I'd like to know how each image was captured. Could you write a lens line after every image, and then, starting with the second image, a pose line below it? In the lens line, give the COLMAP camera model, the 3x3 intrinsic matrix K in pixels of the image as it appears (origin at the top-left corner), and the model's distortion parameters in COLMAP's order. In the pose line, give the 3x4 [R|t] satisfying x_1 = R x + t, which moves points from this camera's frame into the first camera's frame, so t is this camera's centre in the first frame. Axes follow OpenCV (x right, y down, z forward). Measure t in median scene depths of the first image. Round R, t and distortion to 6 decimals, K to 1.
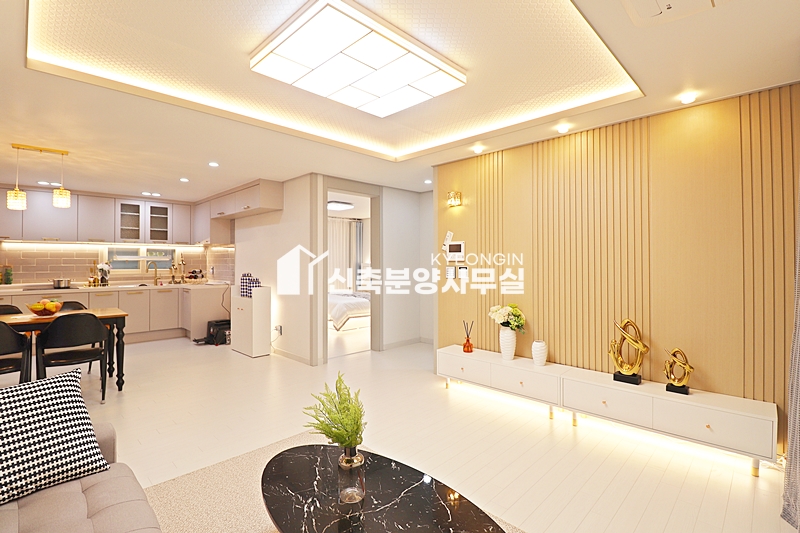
lens RADIAL K [[373.6, 0, 395.0], [0, 373.6, 258.7], [0, 0, 1]] dist [0.003088, 0.000072]
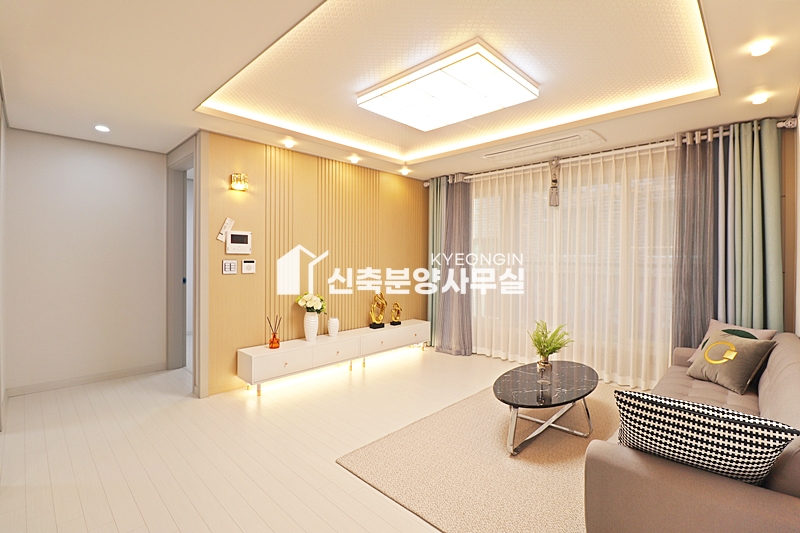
lens RADIAL K [[373.6, 0, 395.0], [0, 373.6, 258.7], [0, 0, 1]] dist [0.003088, 0.000072]
pose [[-0.007535, -0.001516, 0.999970, -0.711624], [-0.013445, 0.999909, 0.001414, 0.011938], [-0.999881, -0.013434, -0.007555, 0.641473]]
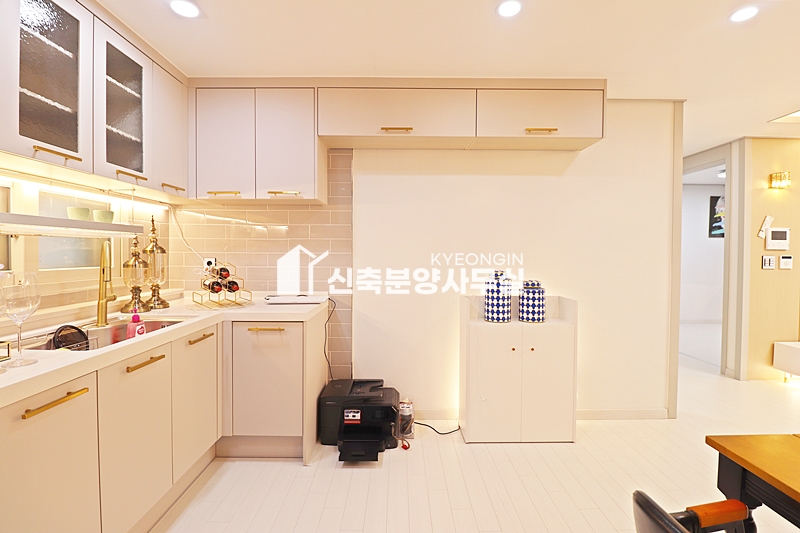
lens RADIAL K [[370.9, 0, 401.6], [0, 370.9, 256.2], [0, 0, 1]] dist [-0.025939, -0.000036]
pose [[0.707144, -0.003648, 0.707060, -1.091329], [-0.013703, 0.999728, 0.018863, 0.018369], [-0.706937, -0.023027, 0.706902, 1.025259]]
